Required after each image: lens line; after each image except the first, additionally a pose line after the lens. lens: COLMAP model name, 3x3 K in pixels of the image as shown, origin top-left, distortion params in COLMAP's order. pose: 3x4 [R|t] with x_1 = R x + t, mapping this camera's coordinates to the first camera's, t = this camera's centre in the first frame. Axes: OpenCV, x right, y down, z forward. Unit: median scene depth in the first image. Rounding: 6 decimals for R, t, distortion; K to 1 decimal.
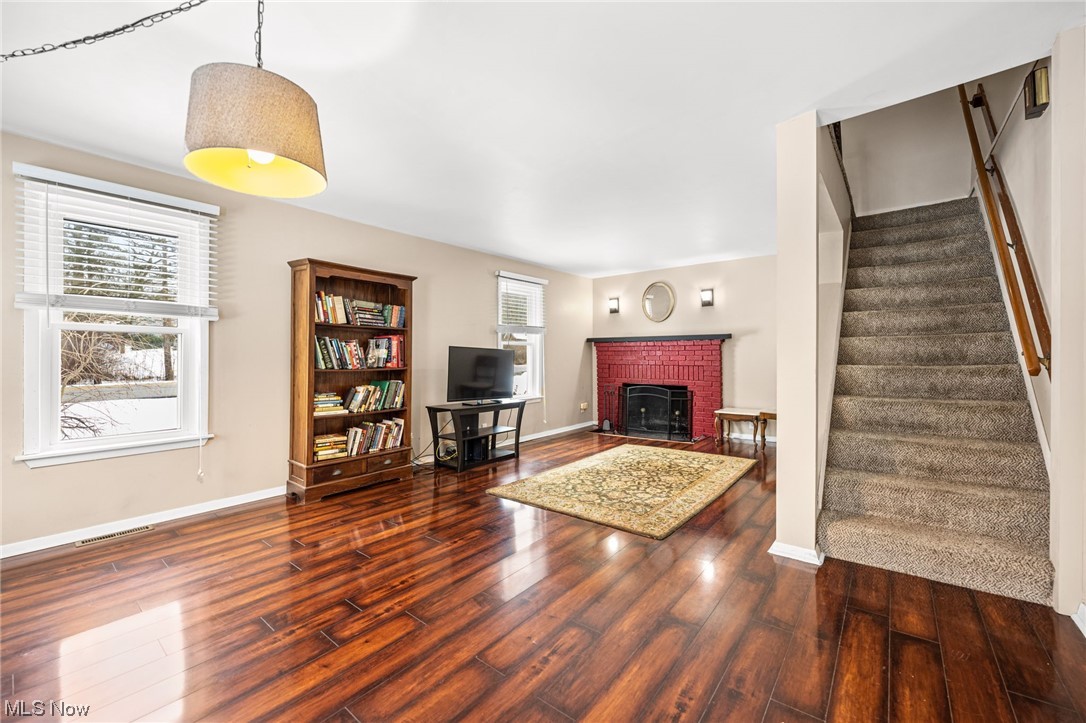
lens RADIAL K [[423.7, 0, 543.7], [0, 423.7, 359.6], [0, 0, 1]] dist [-0.015054, -0.000111]
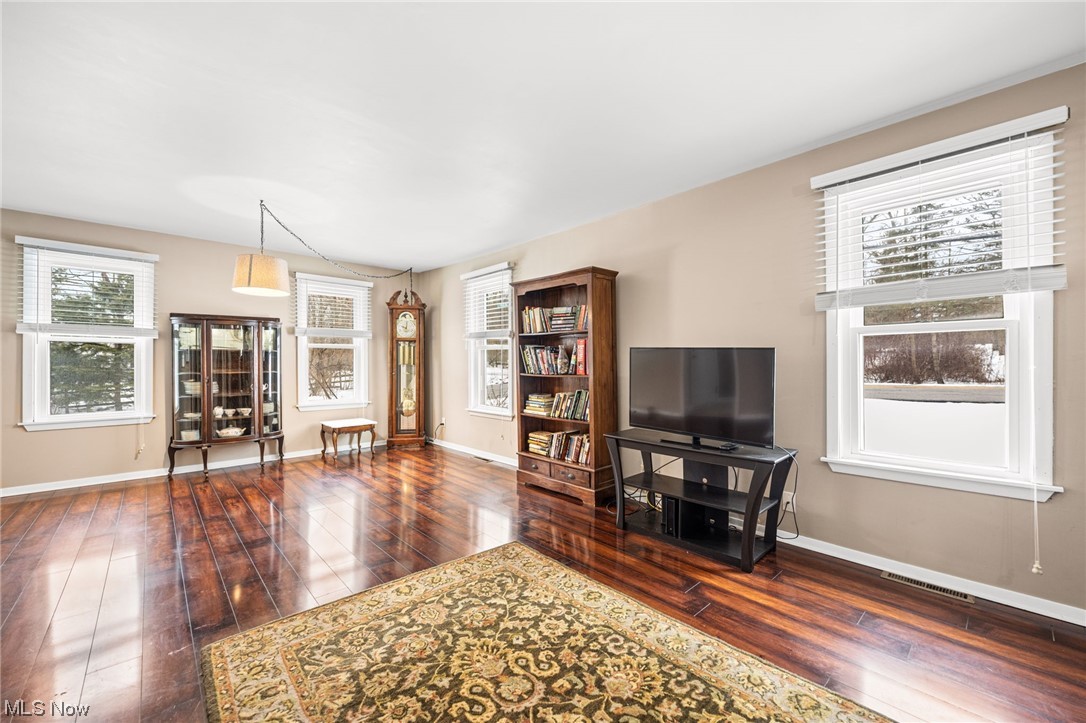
lens RADIAL K [[423.7, 0, 542.9], [0, 423.7, 362.2], [0, 0, 1]] dist [-0.015054, -0.000111]
pose [[-0.129825, 0.004610, -0.991526, 0.611356], [0.002582, 0.999987, 0.004311, -0.013070], [0.991534, -0.002000, -0.129835, 1.157673]]
